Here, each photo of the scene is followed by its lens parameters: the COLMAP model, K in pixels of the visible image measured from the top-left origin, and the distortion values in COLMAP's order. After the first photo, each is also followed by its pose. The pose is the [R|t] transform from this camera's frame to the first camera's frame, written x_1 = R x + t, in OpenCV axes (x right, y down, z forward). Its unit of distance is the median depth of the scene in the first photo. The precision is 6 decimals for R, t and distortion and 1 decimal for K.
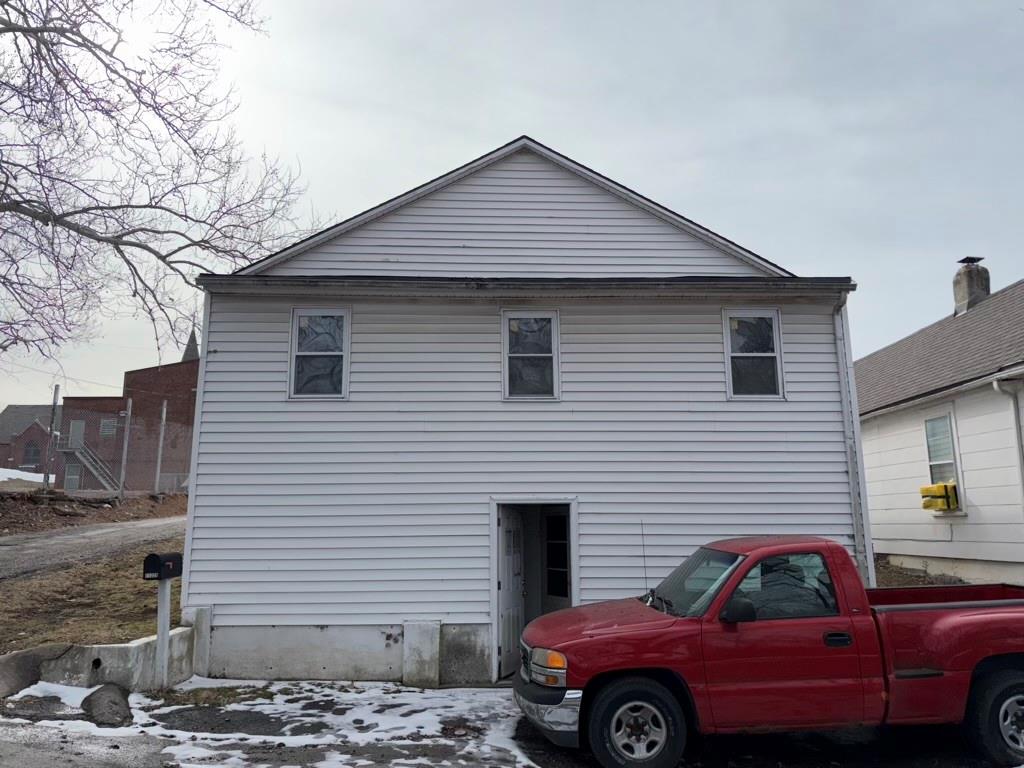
lens RADIAL K [[766.8, 0, 512.0], [0, 766.8, 384.0], [0, 0, 1]] dist [0.000607, -0.004406]
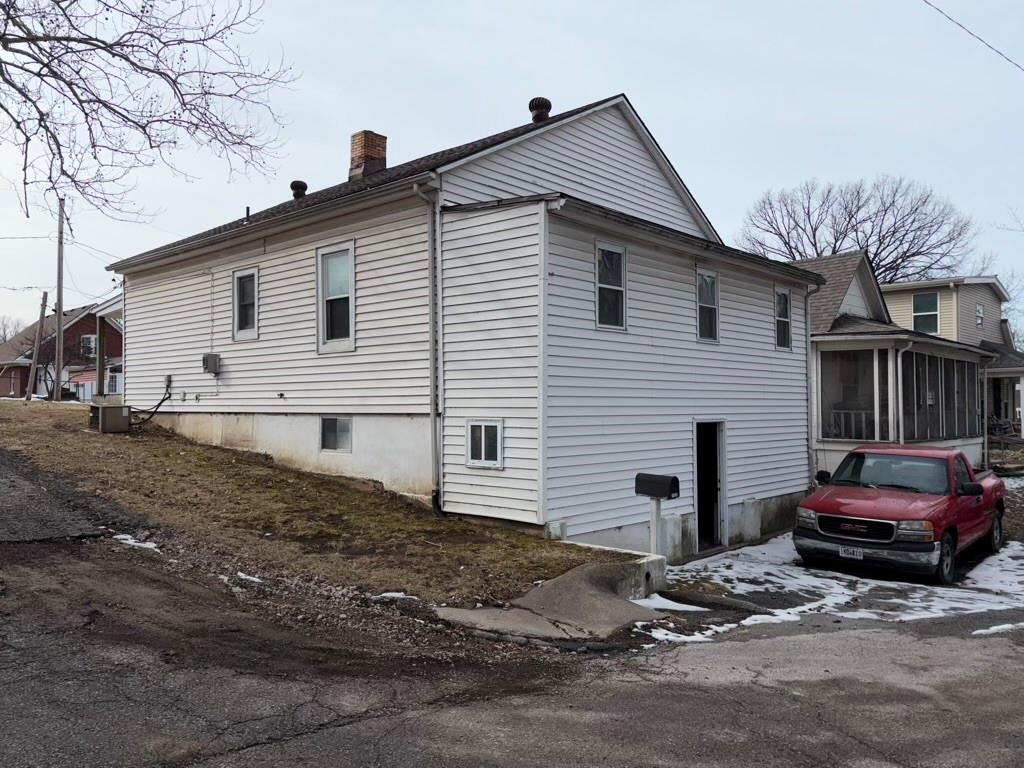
lens RADIAL K [[775.9, 0, 512.0], [0, 775.9, 384.0], [0, 0, 1]] dist [0.003099, -0.001548]
pose [[0.714684, 0.026998, 0.698926, -1.116584], [-0.139052, 0.984793, 0.104147, 0.000060], [-0.685486, -0.171620, 0.707570, 0.292307]]
